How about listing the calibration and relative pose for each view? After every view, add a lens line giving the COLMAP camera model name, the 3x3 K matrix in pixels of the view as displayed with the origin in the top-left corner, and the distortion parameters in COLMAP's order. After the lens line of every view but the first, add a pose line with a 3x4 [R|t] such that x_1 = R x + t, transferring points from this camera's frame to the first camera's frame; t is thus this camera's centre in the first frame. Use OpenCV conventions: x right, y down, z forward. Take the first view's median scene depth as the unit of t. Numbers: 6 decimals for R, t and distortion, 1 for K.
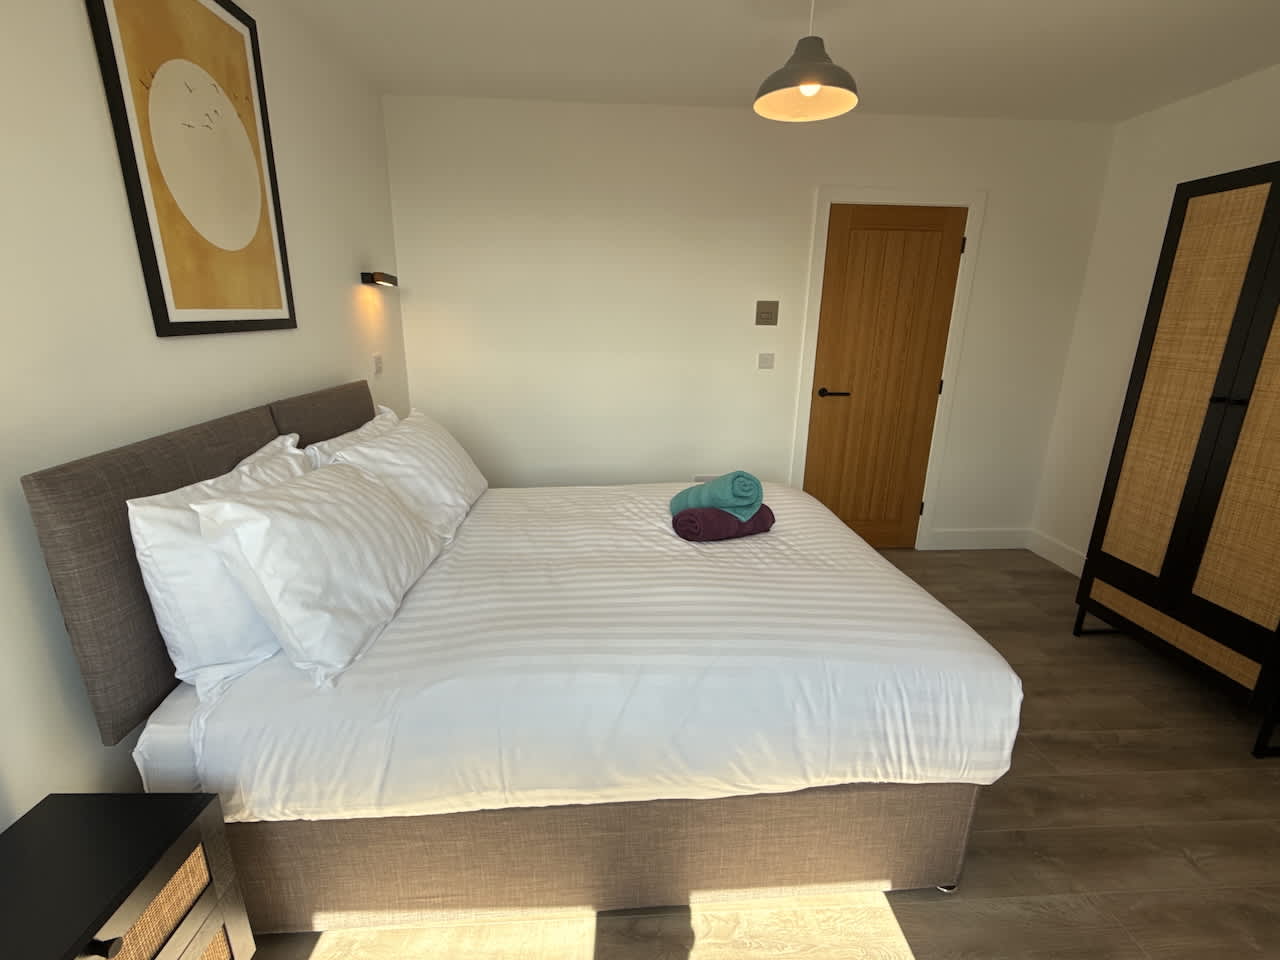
lens RADIAL K [[583.0, 0, 638.8], [0, 583.0, 479.1], [0, 0, 1]] dist [0.002572, -0.000264]
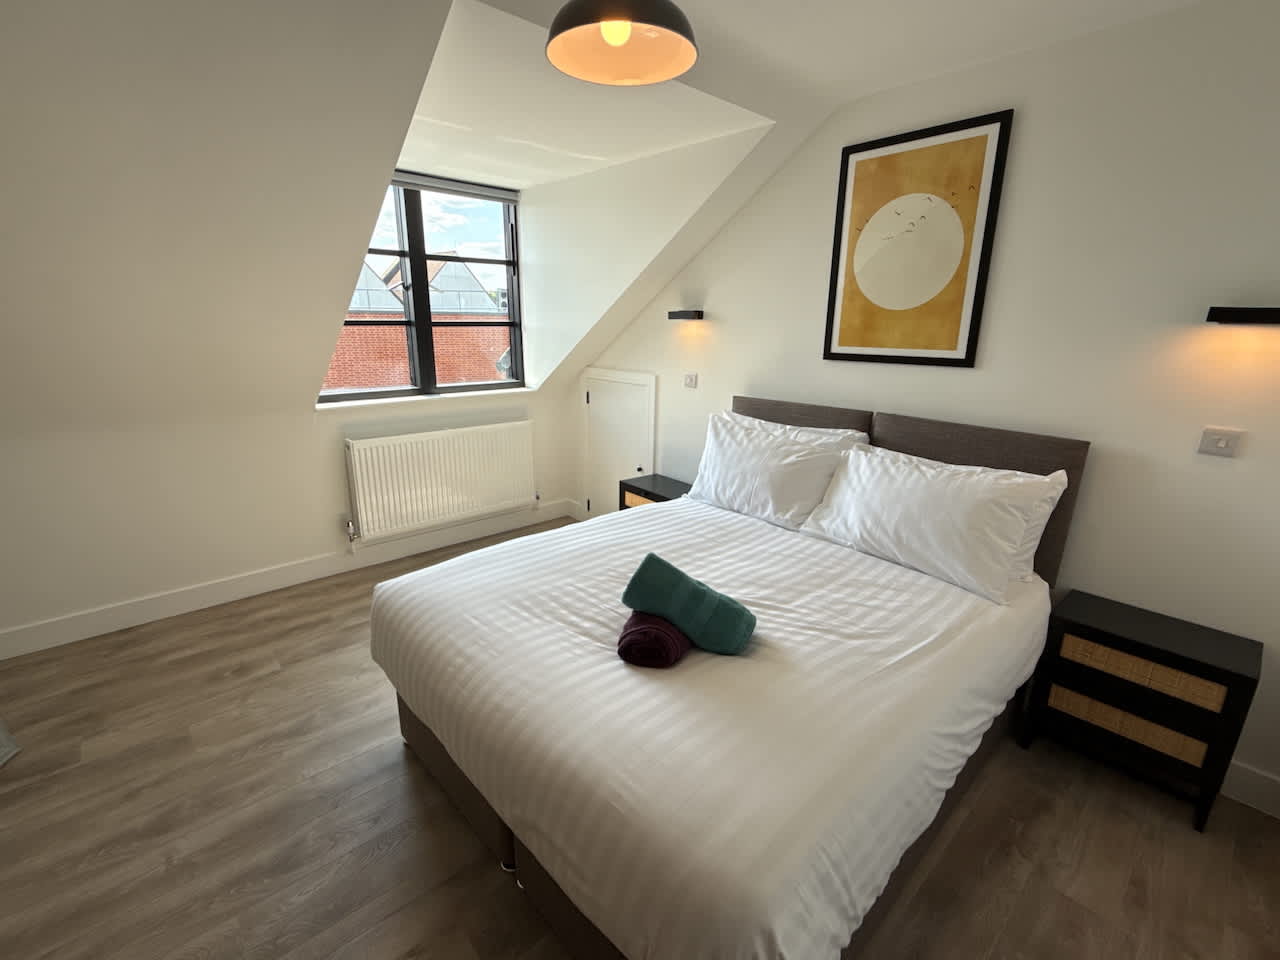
lens RADIAL K [[583.0, 0, 638.8], [0, 583.0, 479.1], [0, 0, 1]] dist [0.002572, -0.000264]
pose [[-0.776752, 0.139487, -0.614166, 0.804773], [-0.196732, 0.872632, 0.447001, -0.549110], [0.598292, 0.468035, -0.650377, 1.777703]]
